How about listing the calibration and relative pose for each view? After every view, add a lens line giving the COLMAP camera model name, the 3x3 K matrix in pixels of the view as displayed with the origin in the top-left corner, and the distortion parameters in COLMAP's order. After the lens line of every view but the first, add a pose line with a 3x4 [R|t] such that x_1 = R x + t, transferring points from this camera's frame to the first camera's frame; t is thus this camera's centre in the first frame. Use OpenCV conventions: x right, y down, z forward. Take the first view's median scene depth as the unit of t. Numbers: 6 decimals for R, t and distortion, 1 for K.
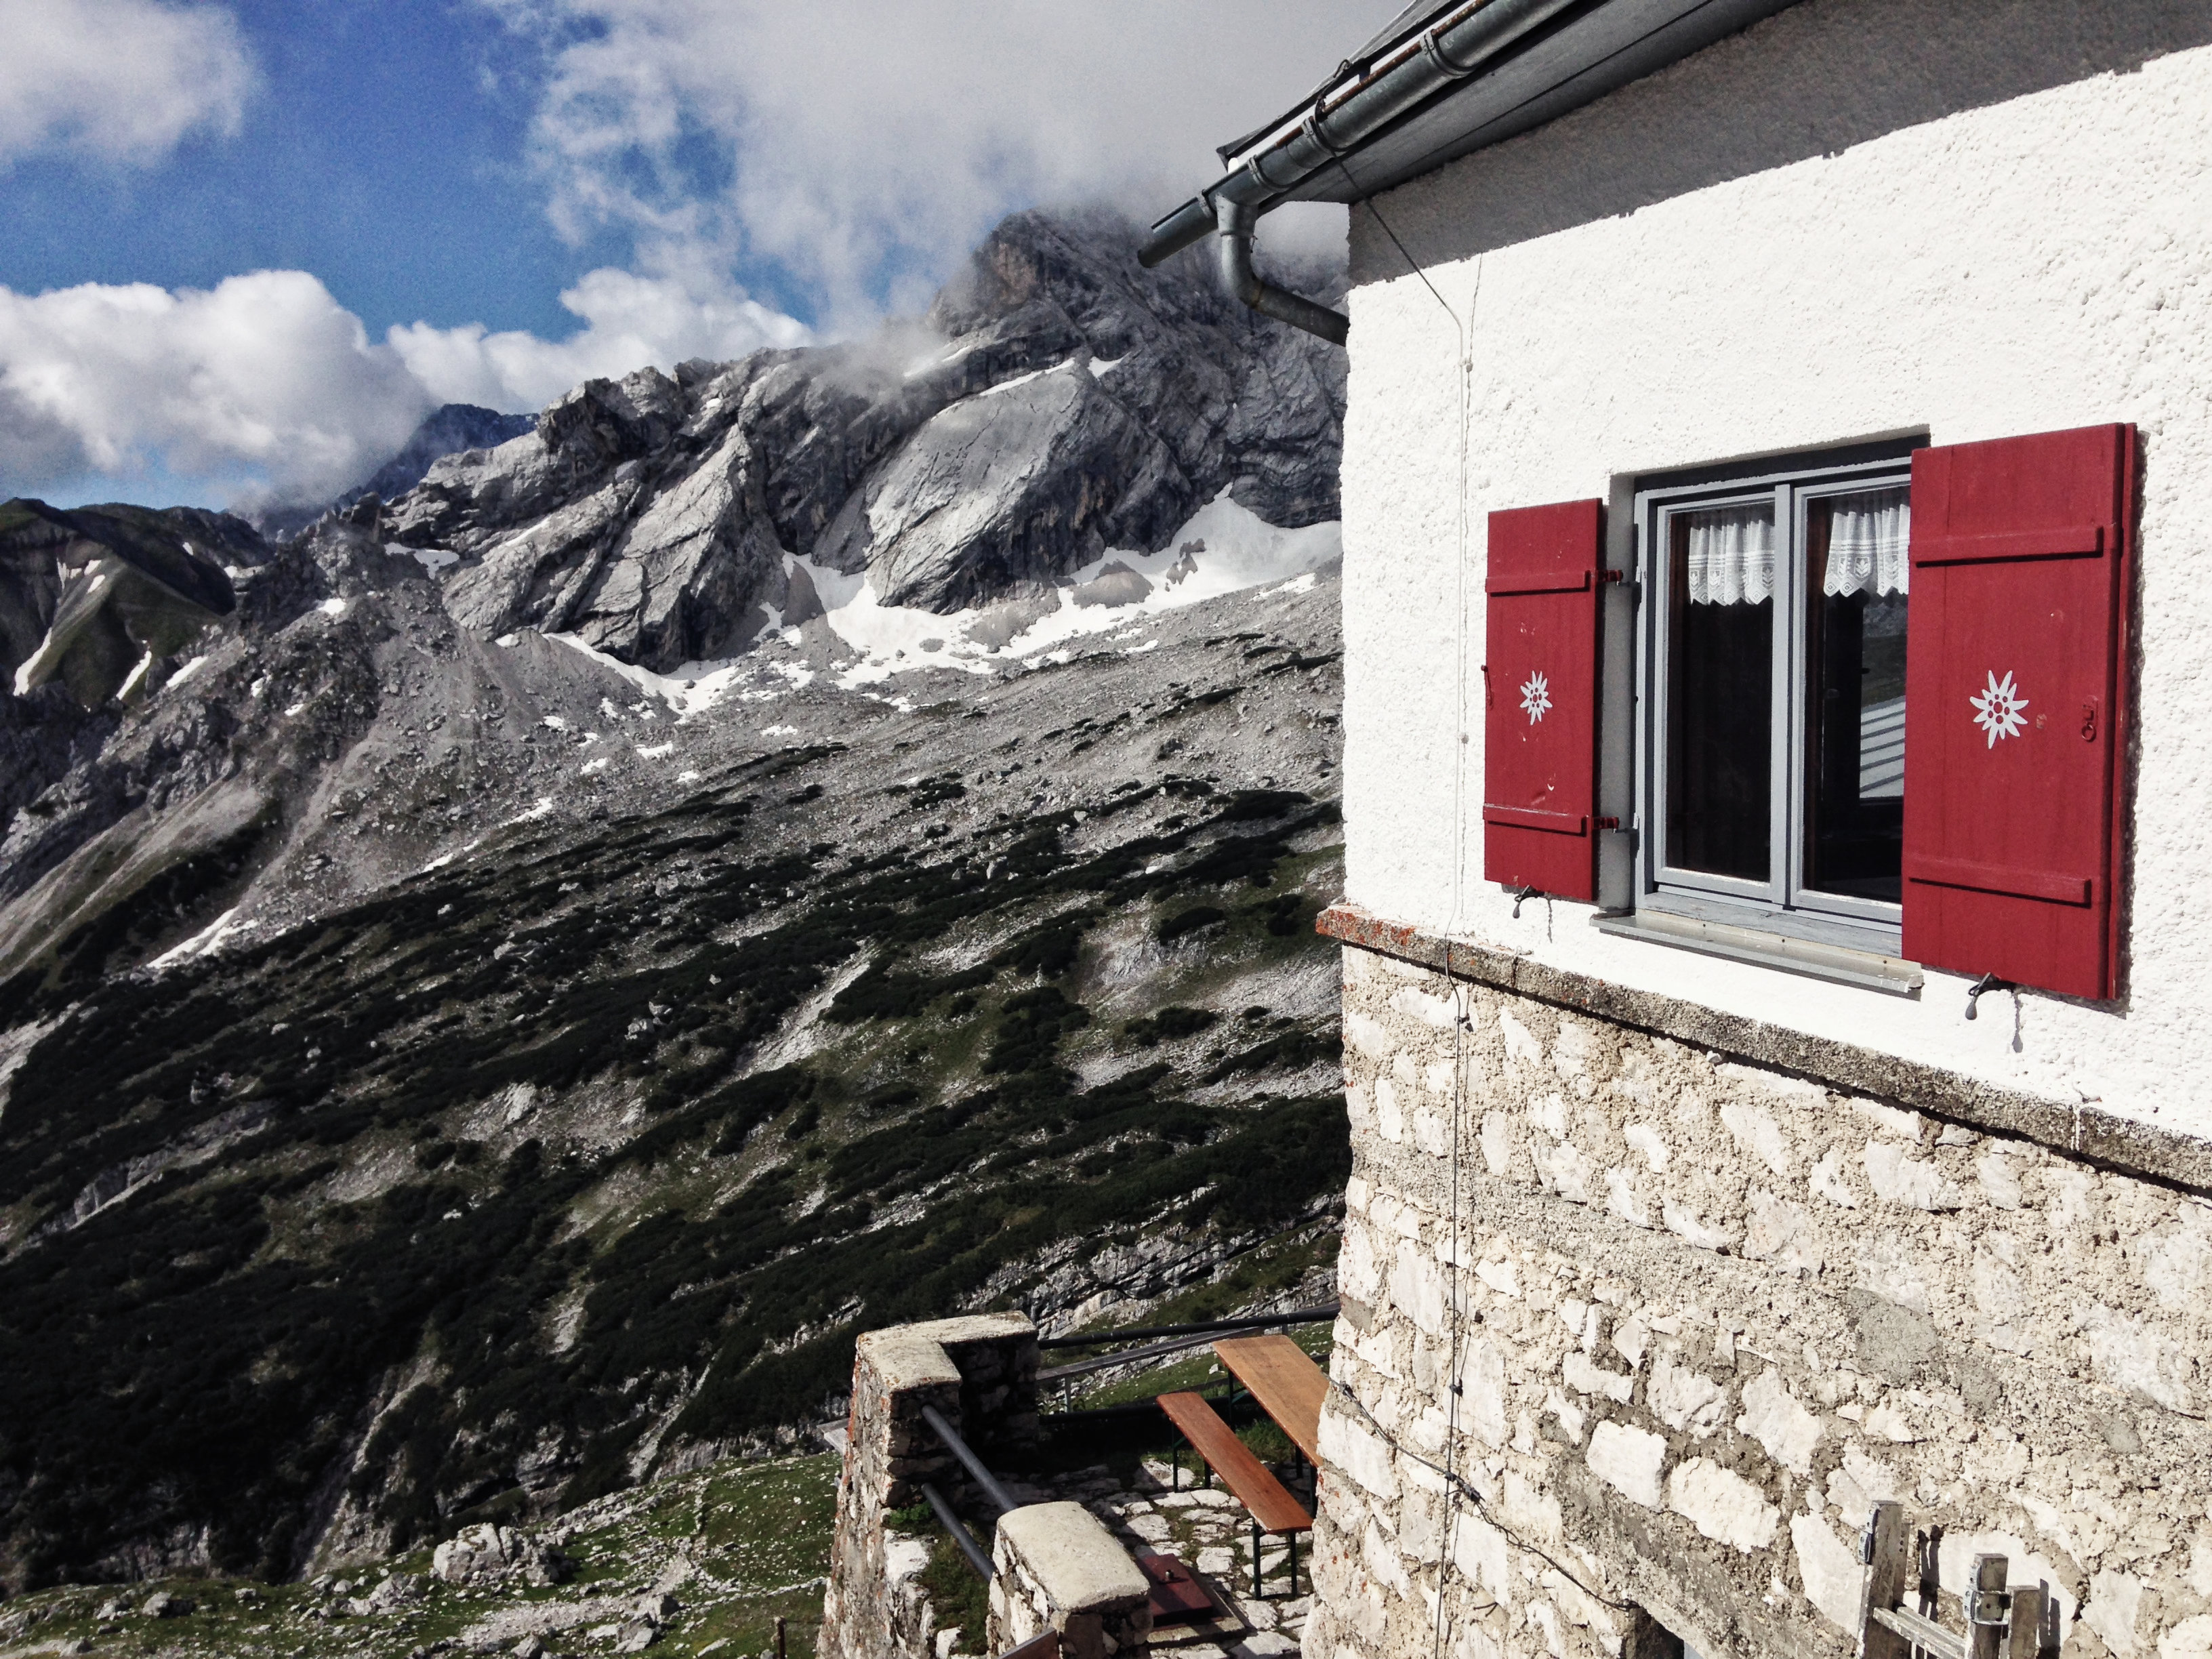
lens RADIAL K [[1999.2, 0, 1108.4], [0, 1999.2, 824.0], [0, 0, 1]] dist [0.093224, -0.085640]
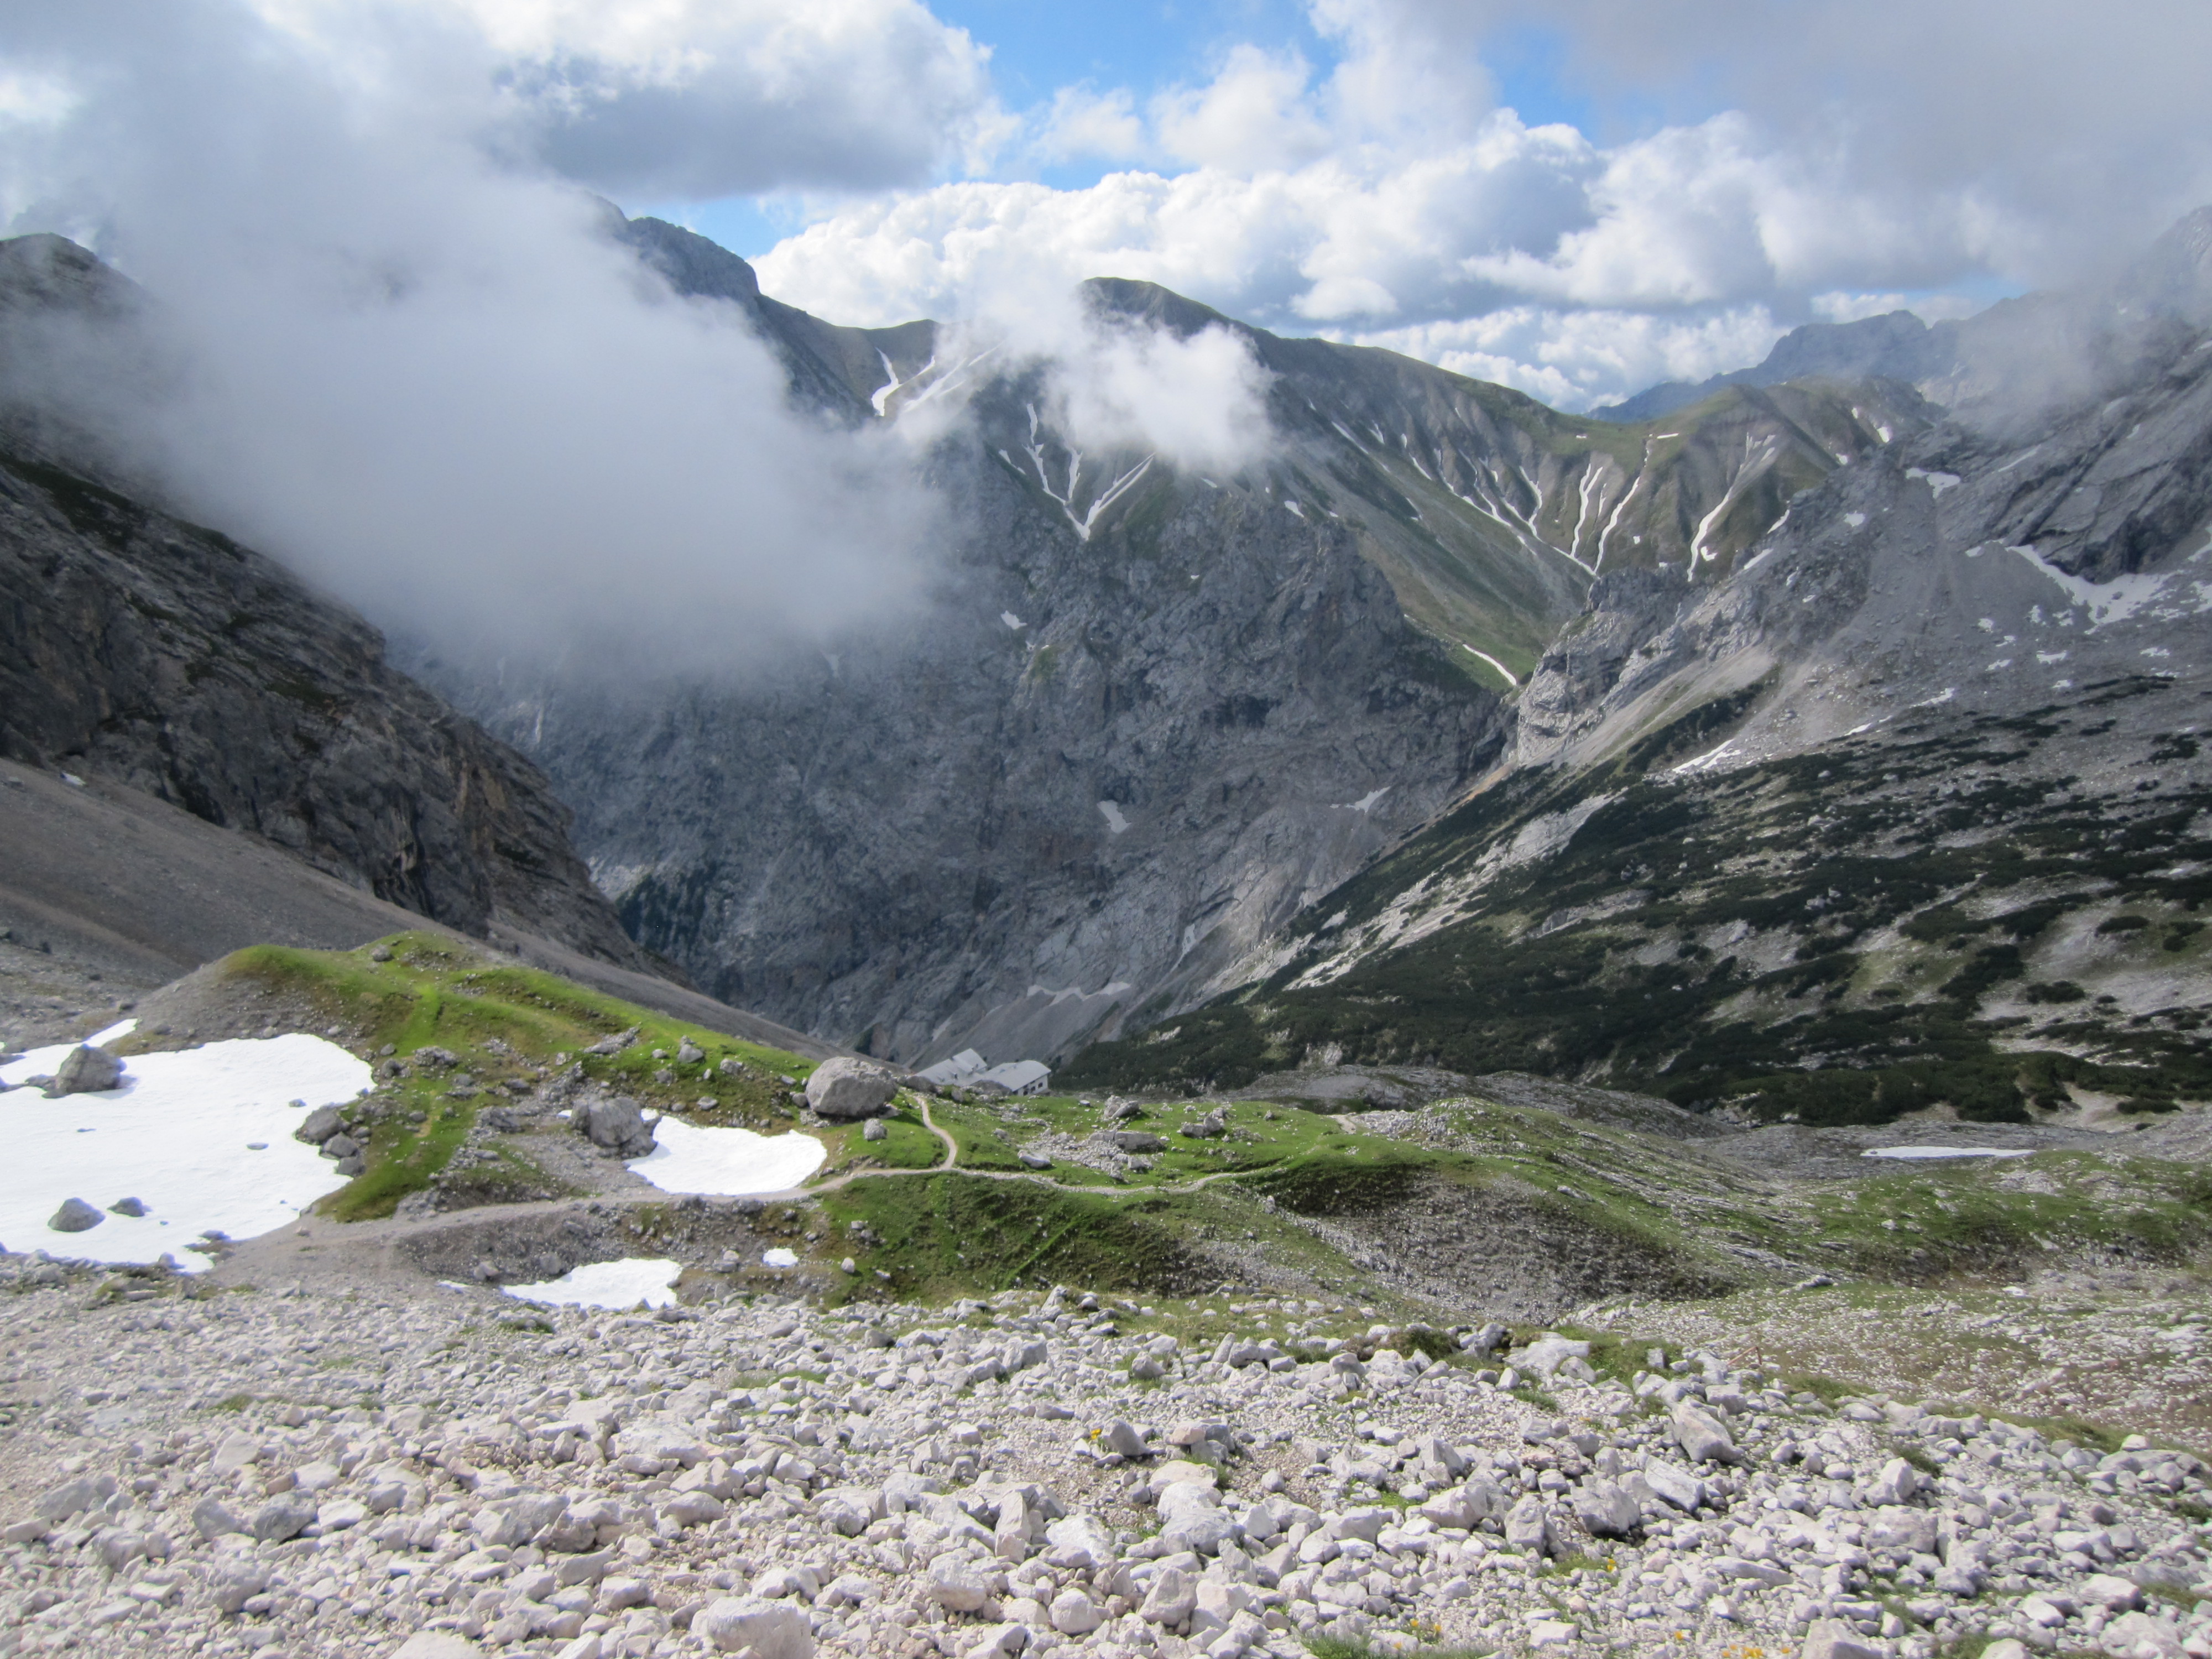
lens RADIAL K [[1801.7, 0, 1105.8], [0, 1801.7, 827.3], [0, 0, 1]] dist [-0.081453, 0.043903]
pose [[0.625042, 0.188776, -0.757421, 0.282832], [-0.058025, 0.978869, 0.196085, -0.120567], [0.778432, -0.078612, 0.622787, -0.191766]]
